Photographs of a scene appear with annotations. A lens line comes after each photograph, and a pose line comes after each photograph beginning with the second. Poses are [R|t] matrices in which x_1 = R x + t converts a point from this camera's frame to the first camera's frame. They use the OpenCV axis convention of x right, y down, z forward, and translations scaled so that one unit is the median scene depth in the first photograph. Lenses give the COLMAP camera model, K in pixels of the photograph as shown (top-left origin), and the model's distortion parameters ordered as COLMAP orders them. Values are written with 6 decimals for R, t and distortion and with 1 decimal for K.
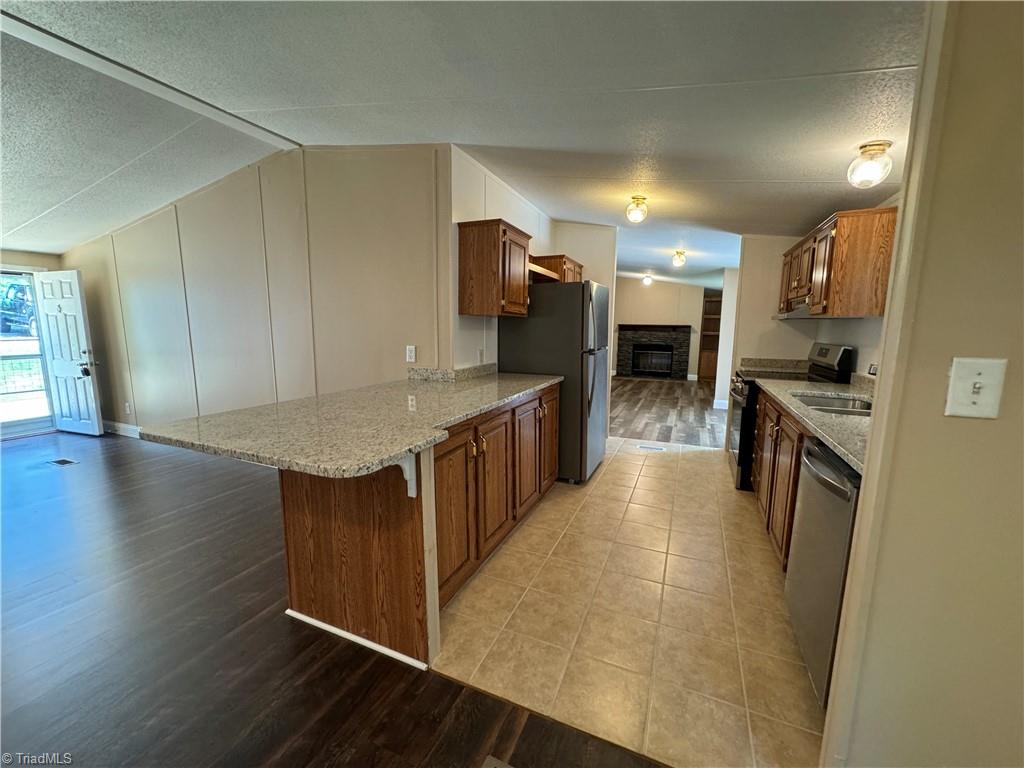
lens RADIAL K [[407.3, 0, 517.3], [0, 407.3, 382.4], [0, 0, 1]] dist [-0.001516, 0.000258]
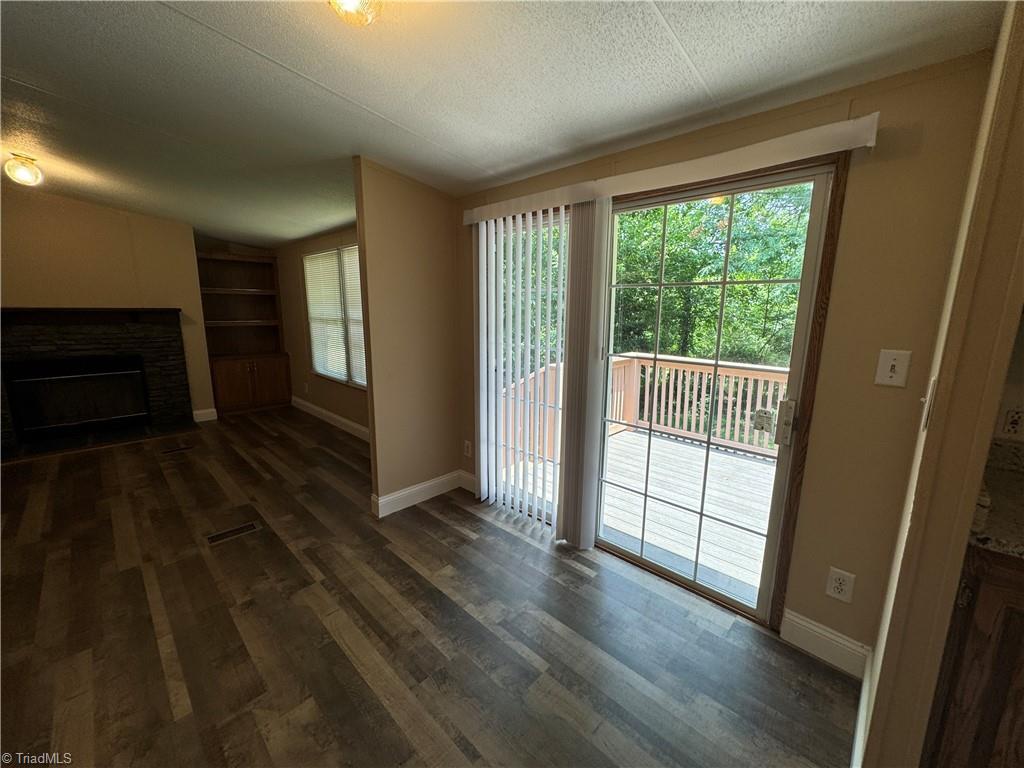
lens RADIAL K [[407.3, 0, 510.4], [0, 407.3, 382.2], [0, 0, 1]] dist [-0.001516, 0.000258]
pose [[0.355296, -0.182344, 0.916796, 0.189944], [0.128121, 0.981032, 0.145468, -0.122116], [-0.925932, 0.065776, 0.371919, 0.766928]]
